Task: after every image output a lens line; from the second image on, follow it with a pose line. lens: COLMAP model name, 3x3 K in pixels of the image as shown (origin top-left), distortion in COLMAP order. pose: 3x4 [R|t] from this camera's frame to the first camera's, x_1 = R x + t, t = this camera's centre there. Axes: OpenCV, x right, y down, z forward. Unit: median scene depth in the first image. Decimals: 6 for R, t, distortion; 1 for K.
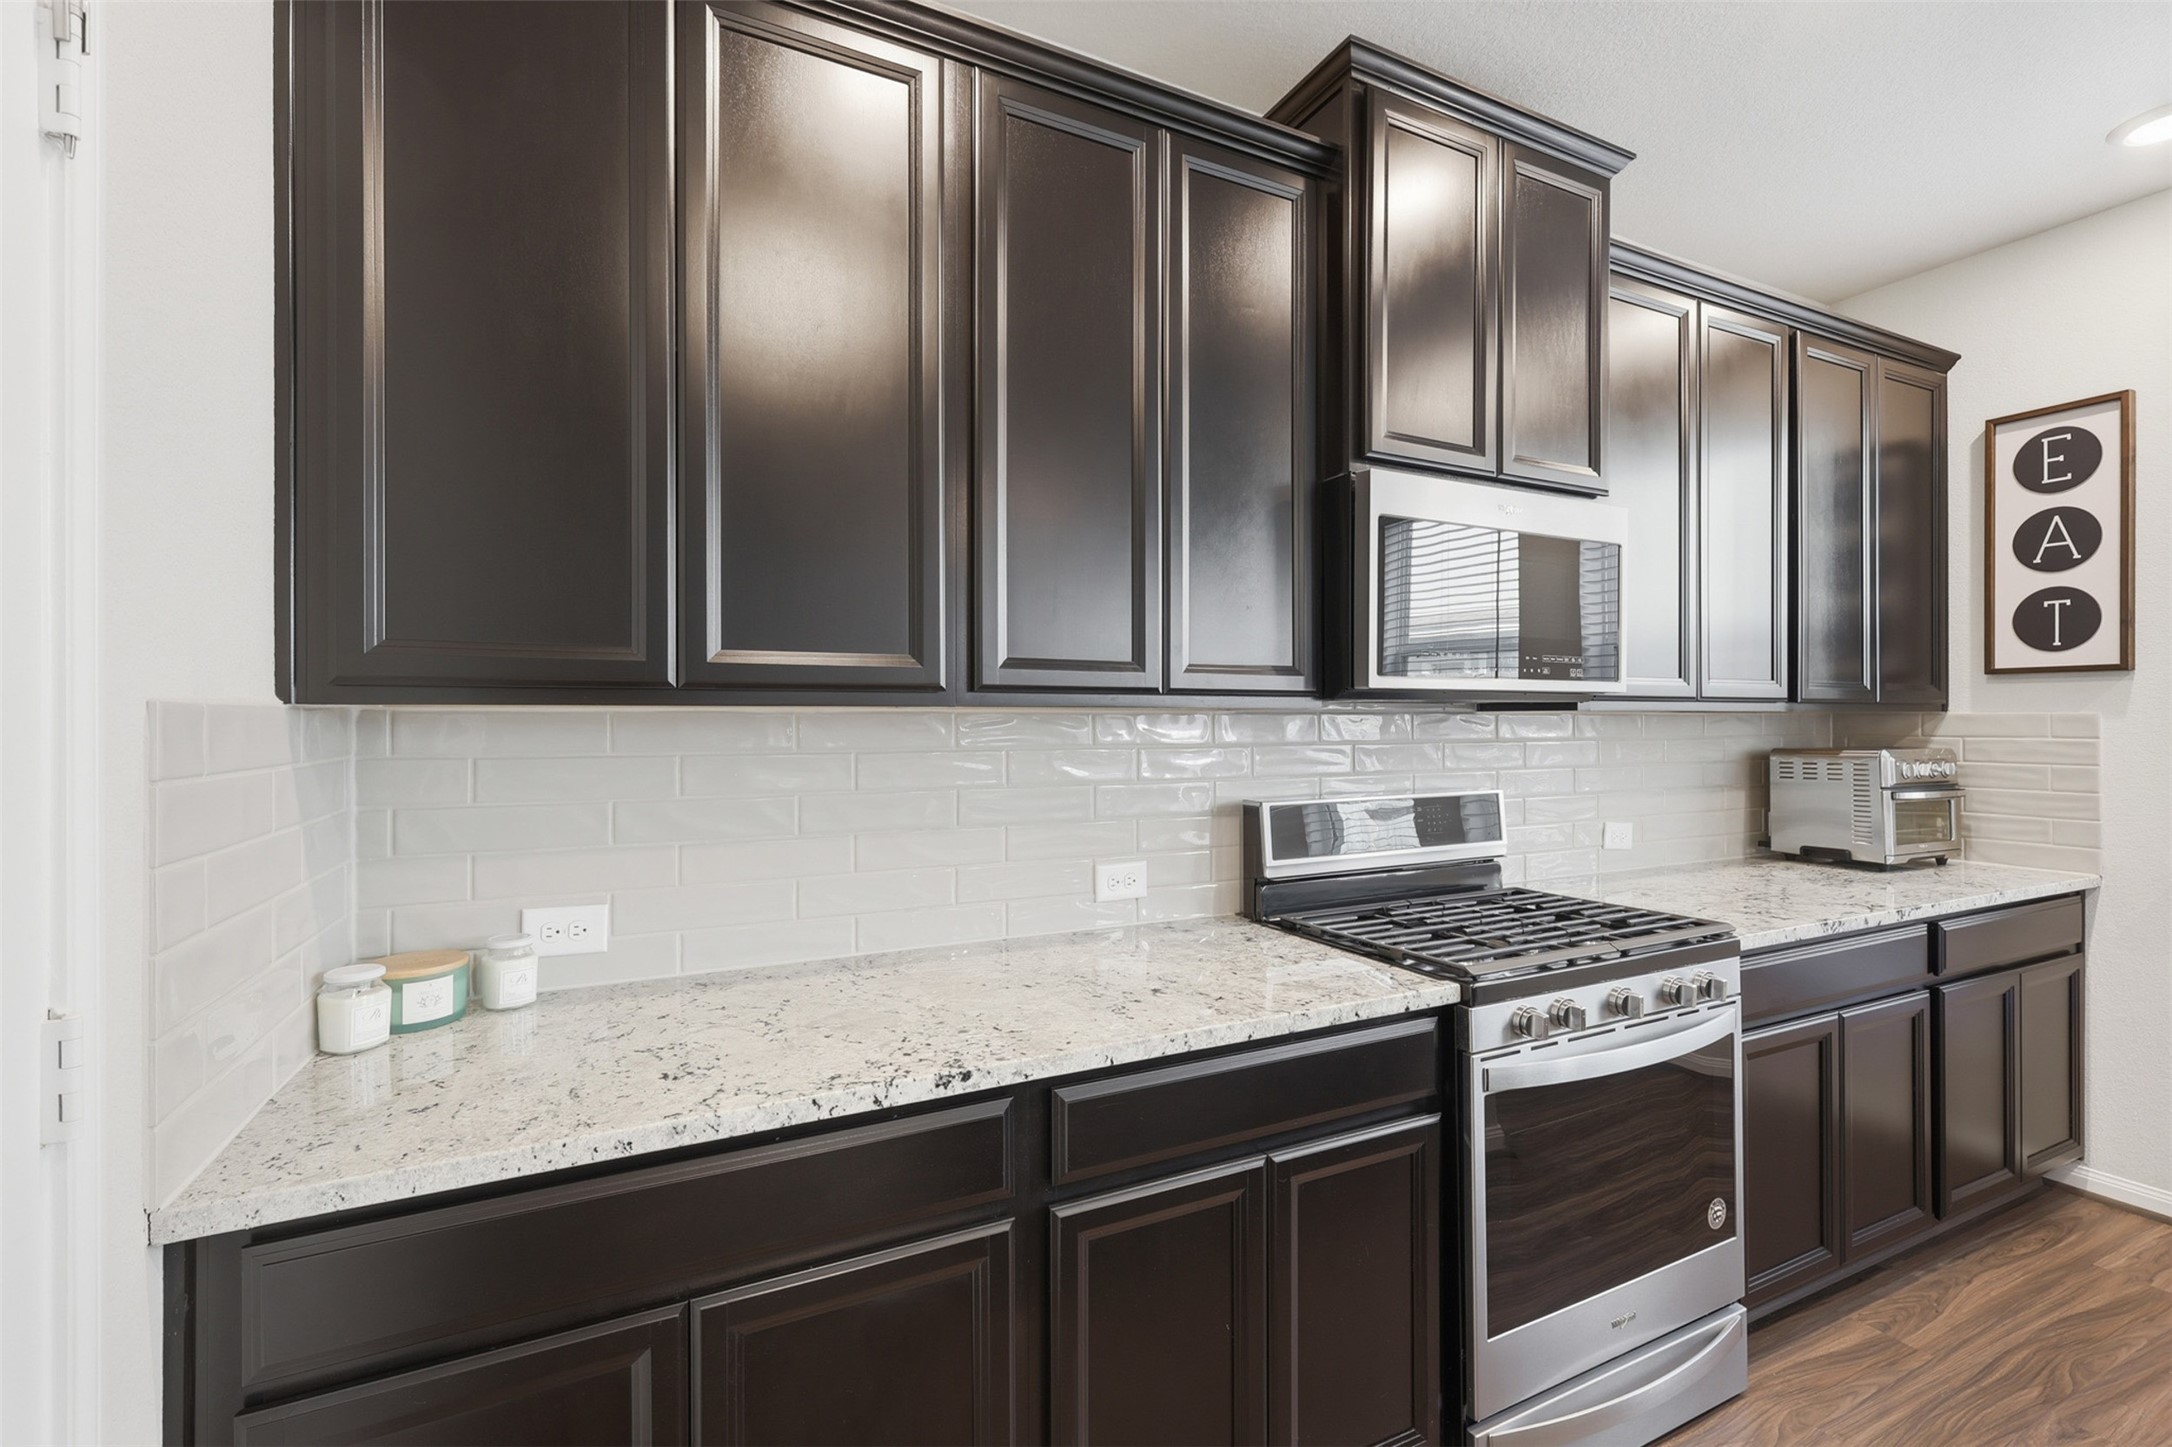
lens RADIAL K [[949.3, 0, 1089.8], [0, 949.3, 721.6], [0, 0, 1]] dist [0.006612, 0.001170]
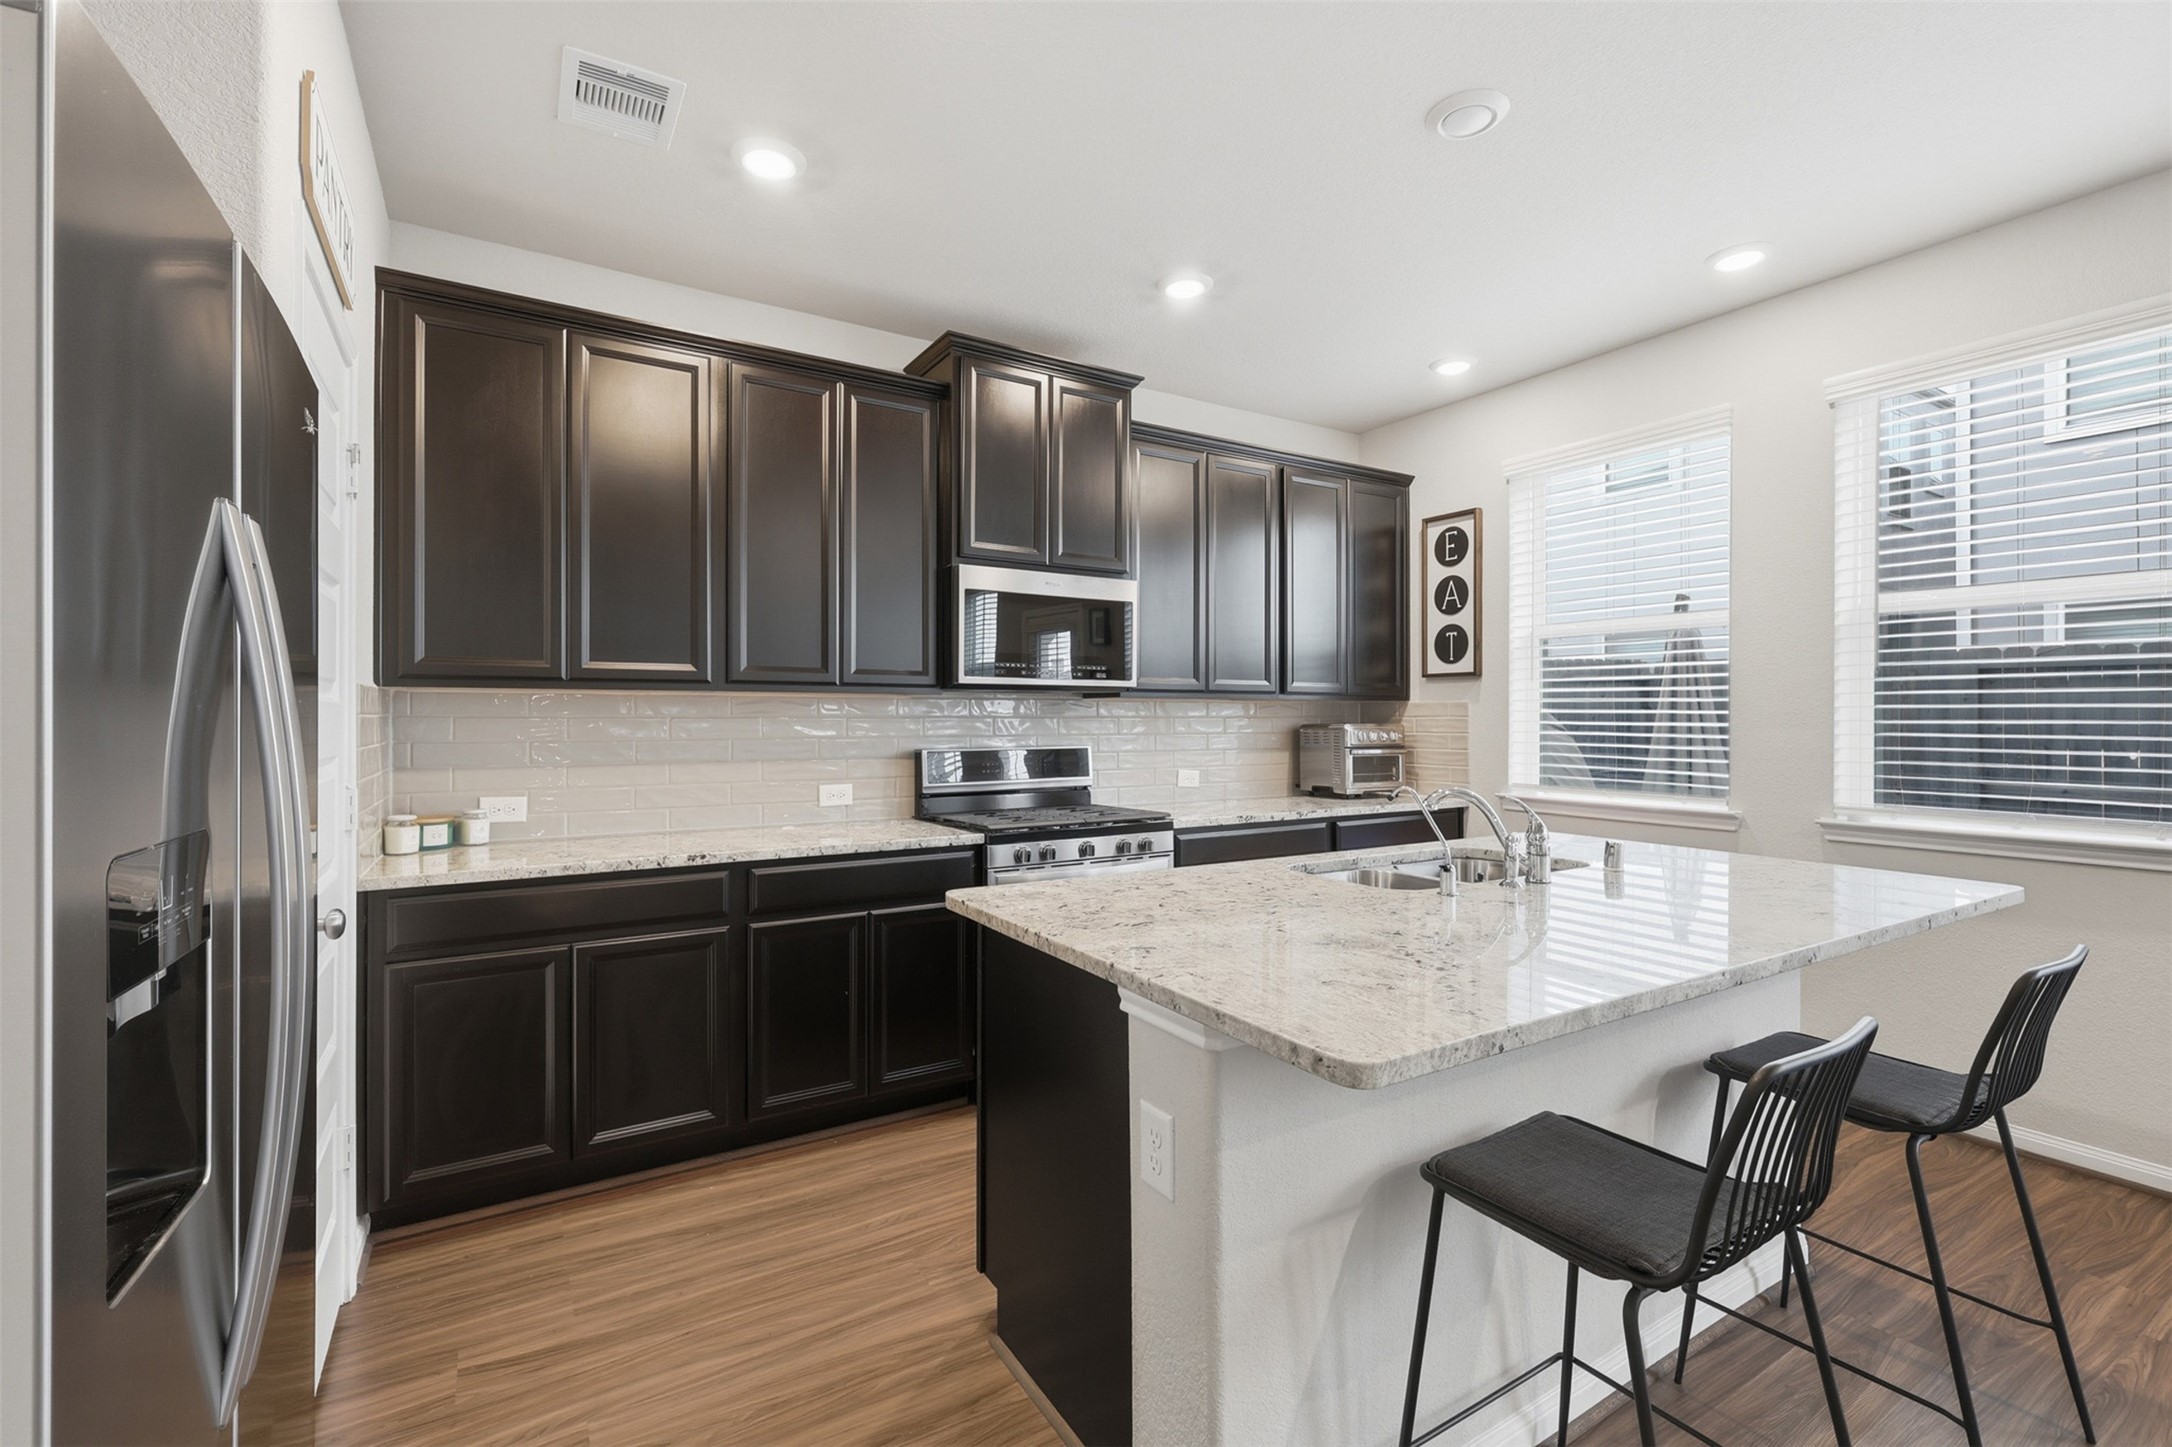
lens RADIAL K [[949.3, 0, 1080.0], [0, 949.3, 718.6], [0, 0, 1]] dist [0.006612, 0.001170]
pose [[0.996054, 0.002298, 0.088723, 0.290419], [-0.002164, 0.999996, -0.001604, 0.029041], [-0.088727, 0.001405, 0.996055, -0.679960]]
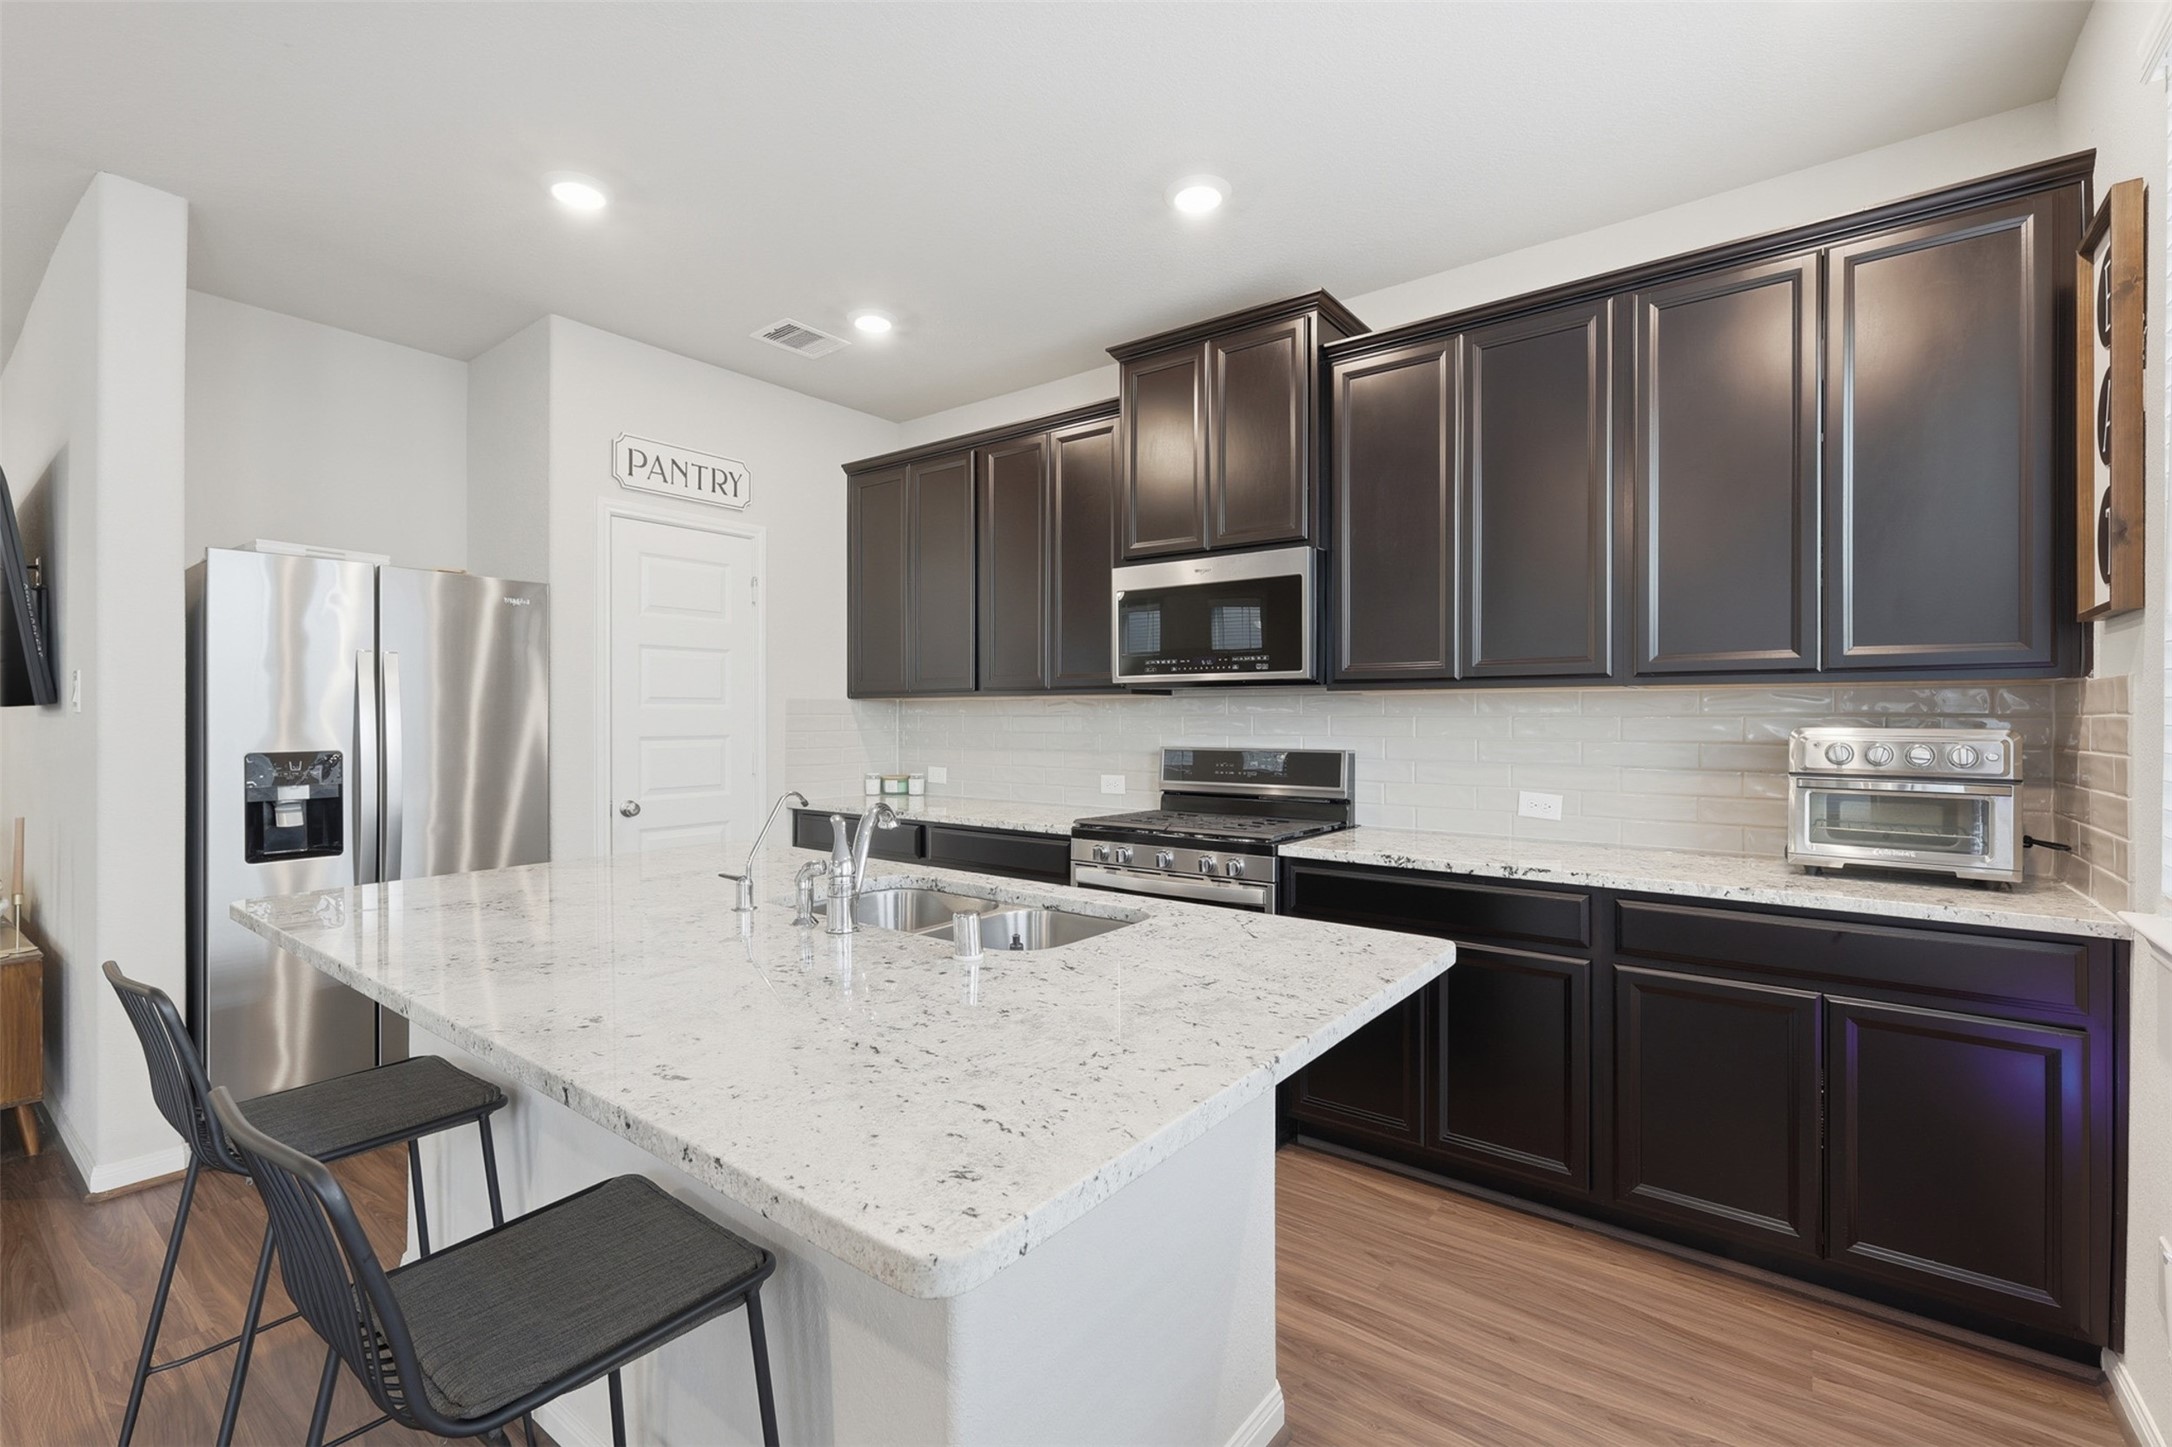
lens RADIAL K [[949.3, 0, 1078.4], [0, 949.3, 717.0], [0, 0, 1]] dist [0.006612, 0.001170]
pose [[0.439669, 0.004109, -0.898151, 1.579895], [-0.002197, 0.999991, 0.003500, 0.021790], [0.898157, 0.000434, 0.439674, 0.076658]]
